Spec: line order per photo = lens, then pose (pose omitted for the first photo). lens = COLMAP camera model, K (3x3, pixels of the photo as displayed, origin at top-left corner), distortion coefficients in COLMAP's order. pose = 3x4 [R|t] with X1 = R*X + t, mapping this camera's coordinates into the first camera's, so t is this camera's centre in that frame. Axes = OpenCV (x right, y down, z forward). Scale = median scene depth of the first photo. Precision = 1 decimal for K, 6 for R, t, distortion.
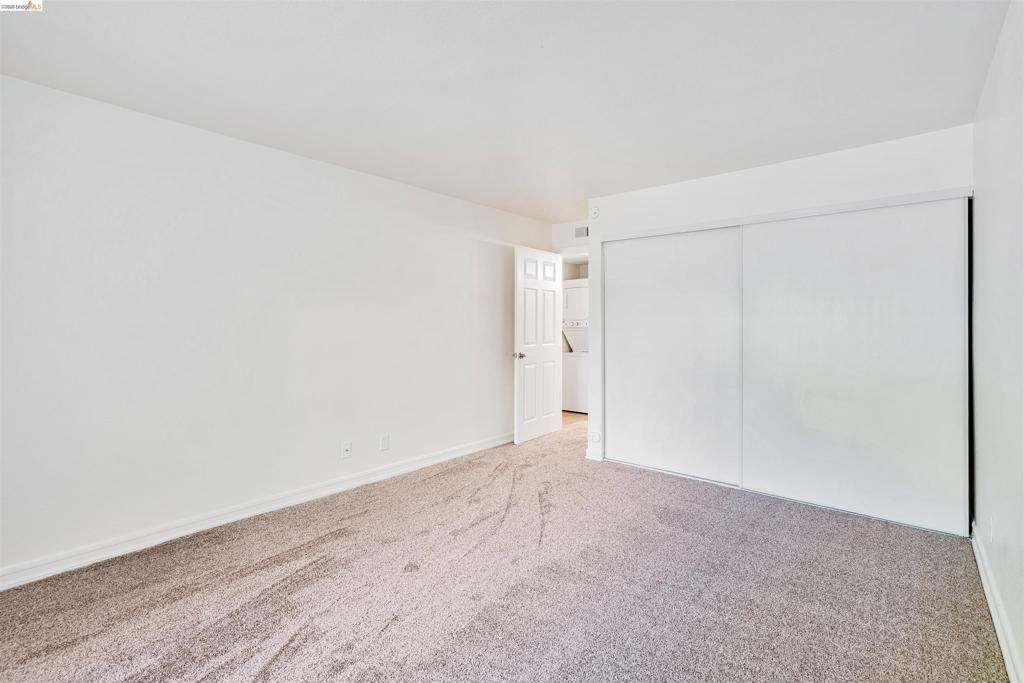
lens RADIAL K [[466.1, 0, 511.2], [0, 466.1, 336.6], [0, 0, 1]] dist [0.000099, 0.001323]
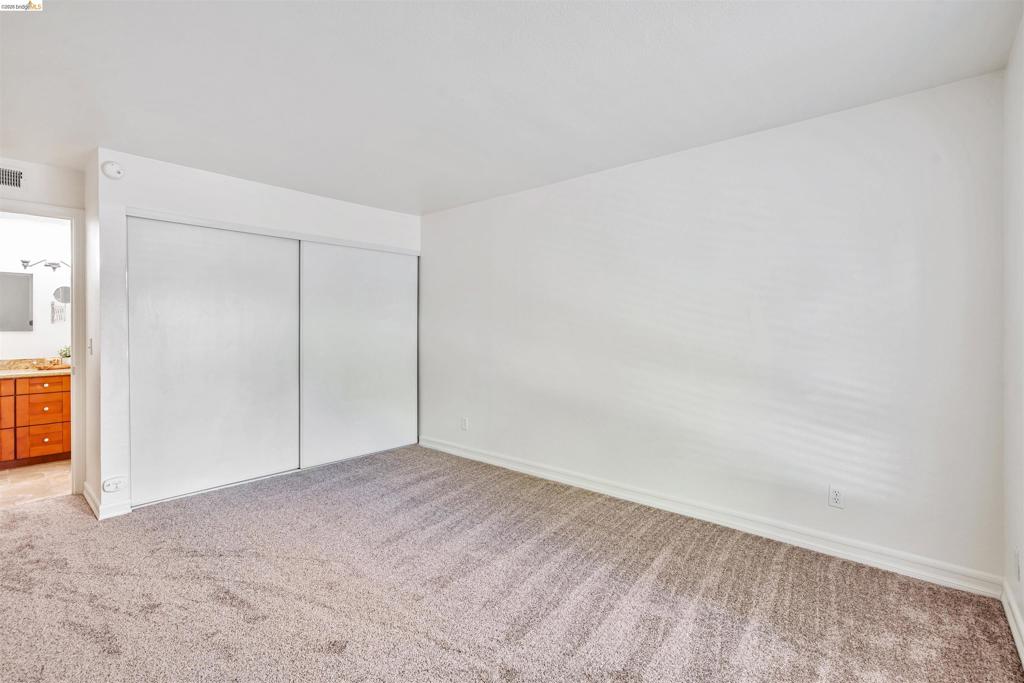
lens RADIAL K [[466.1, 0, 512.7], [0, 466.1, 330.8], [0, 0, 1]] dist [0.000099, 0.001323]
pose [[0.013029, -0.007630, 0.999886, -0.661324], [0.028229, 0.999575, 0.007259, -0.008497], [-0.999517, 0.028131, 0.013239, 0.473986]]
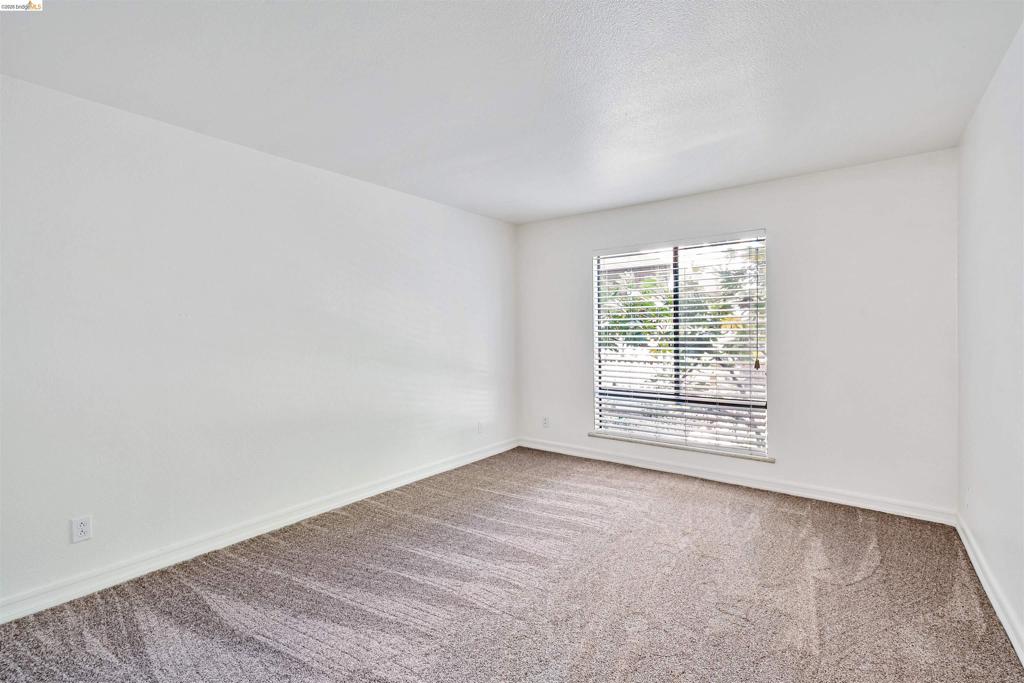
lens RADIAL K [[466.1, 0, 512.2], [0, 466.1, 338.0], [0, 0, 1]] dist [0.000099, 0.001323]
pose [[-0.997690, 0.012950, -0.066683, 0.095726], [0.010794, 0.999410, 0.032600, -0.018692], [0.067066, 0.031805, -0.997242, 1.317292]]
